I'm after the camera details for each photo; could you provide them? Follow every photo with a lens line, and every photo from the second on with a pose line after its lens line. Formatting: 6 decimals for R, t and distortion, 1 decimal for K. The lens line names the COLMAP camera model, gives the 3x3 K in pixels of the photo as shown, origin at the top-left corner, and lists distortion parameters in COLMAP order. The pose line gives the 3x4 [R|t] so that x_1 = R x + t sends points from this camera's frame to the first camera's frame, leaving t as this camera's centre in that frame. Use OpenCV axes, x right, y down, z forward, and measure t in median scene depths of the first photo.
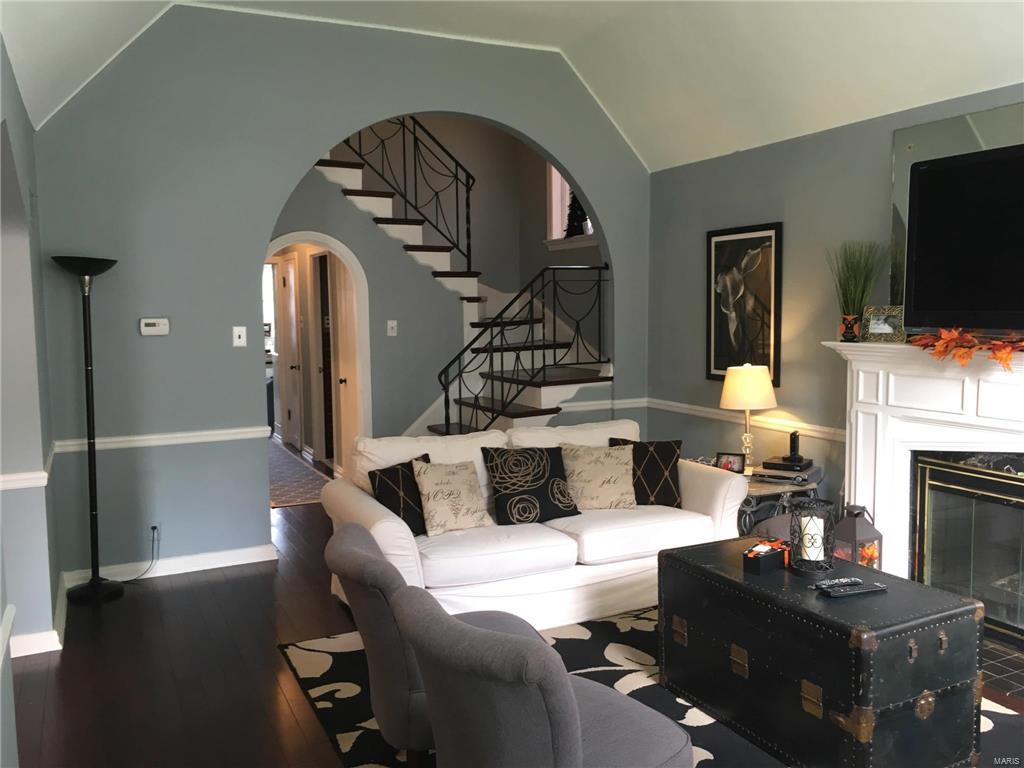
lens RADIAL K [[863.4, 0, 511.4], [0, 863.4, 378.1], [0, 0, 1]] dist [0.064175, -0.081980]
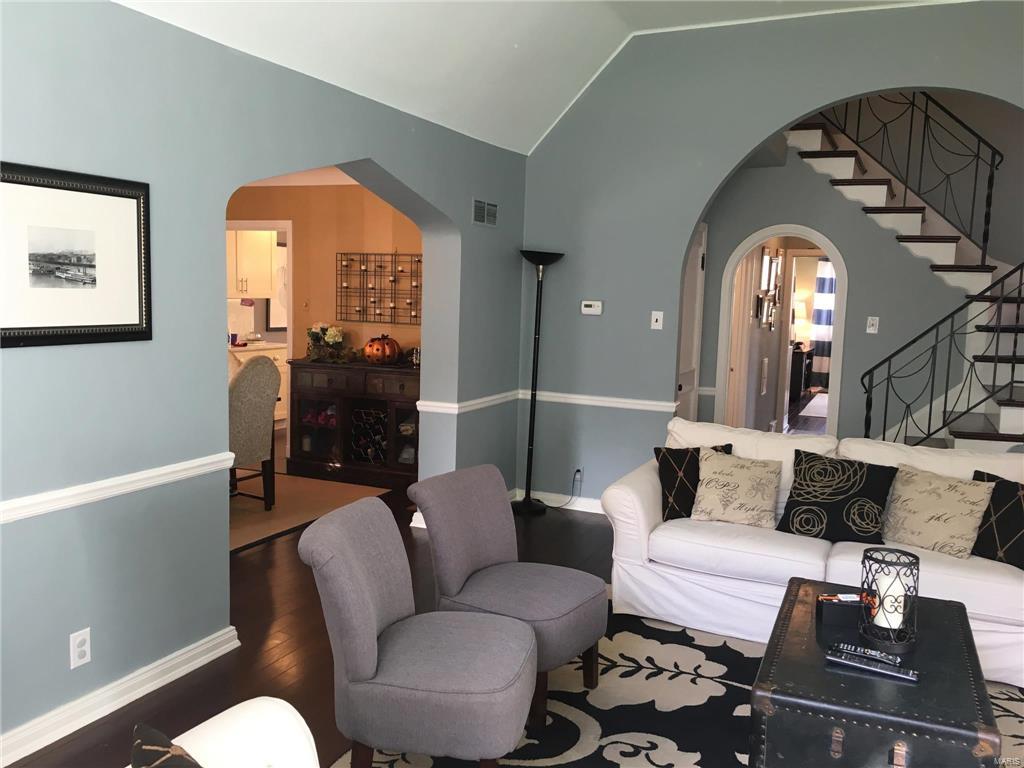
lens RADIAL K [[863.4, 0, 510.9], [0, 863.4, 381.4], [0, 0, 1]] dist [0.064175, -0.081980]
pose [[0.642437, 0.114318, -0.757764, 0.462074], [-0.105459, 0.992592, 0.060336, -0.018192], [0.759048, 0.041151, 0.649733, 0.132897]]
